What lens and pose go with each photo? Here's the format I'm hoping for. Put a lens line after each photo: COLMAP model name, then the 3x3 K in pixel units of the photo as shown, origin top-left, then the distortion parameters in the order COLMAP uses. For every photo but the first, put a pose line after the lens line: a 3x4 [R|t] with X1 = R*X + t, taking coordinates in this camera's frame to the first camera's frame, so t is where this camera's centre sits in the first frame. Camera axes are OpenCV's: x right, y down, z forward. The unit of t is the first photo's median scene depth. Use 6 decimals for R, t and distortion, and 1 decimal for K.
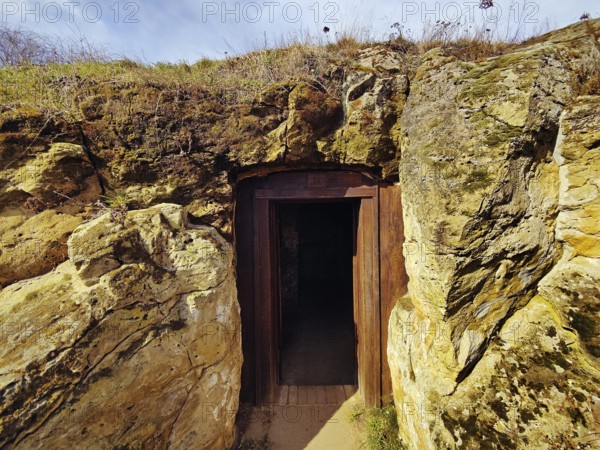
lens RADIAL K [[398.0, 0, 300.1], [0, 398.0, 223.0], [0, 0, 1]] dist [0.005301, -0.003588]
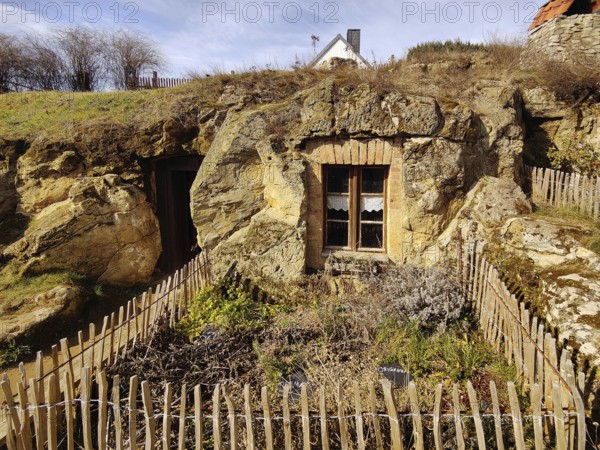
lens RADIAL K [[462.4, 0, 300.1], [0, 462.4, 226.3], [0, 0, 1]] dist [-0.007794, -0.001522]
pose [[0.972968, 0.069864, -0.220119, 1.473783], [-0.039048, 0.989188, 0.141359, -0.185353], [0.227615, -0.128942, 0.965176, -1.519608]]
